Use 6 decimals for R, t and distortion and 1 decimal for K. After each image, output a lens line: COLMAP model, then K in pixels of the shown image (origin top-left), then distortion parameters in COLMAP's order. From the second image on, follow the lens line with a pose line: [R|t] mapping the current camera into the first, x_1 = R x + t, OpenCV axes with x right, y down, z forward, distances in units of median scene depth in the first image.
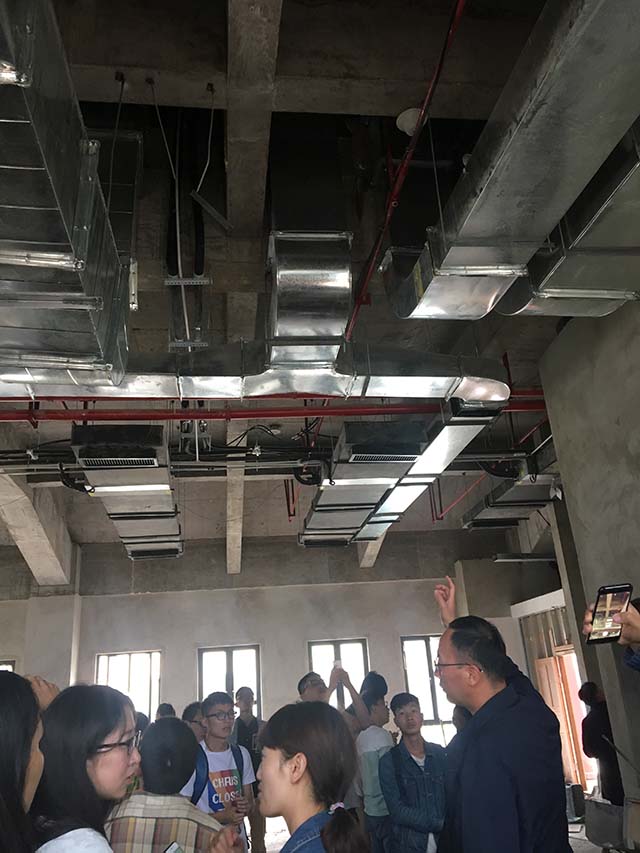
lens RADIAL K [[703.6, 0, 319.3], [0, 703.6, 425.5], [0, 0, 1]] dist [0.016081, 0.003685]
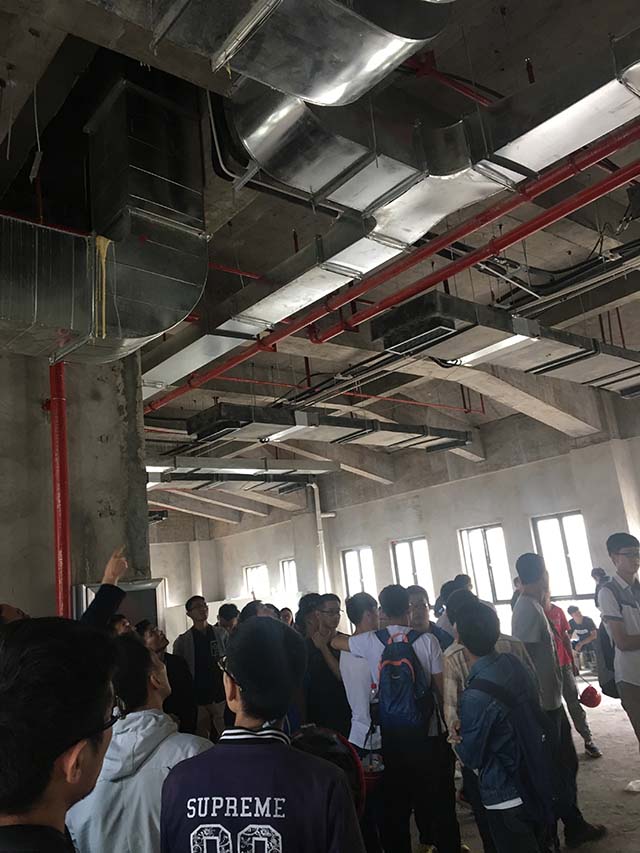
lens RADIAL K [[728.4, 0, 320.3], [0, 728.4, 426.2], [0, 0, 1]] dist [-0.003475, -0.000376]
pose [[0.551180, -0.182686, -0.814142, 0.421040], [0.371933, 0.927228, 0.043740, 0.065938], [0.746905, -0.326915, 0.579017, 0.287787]]
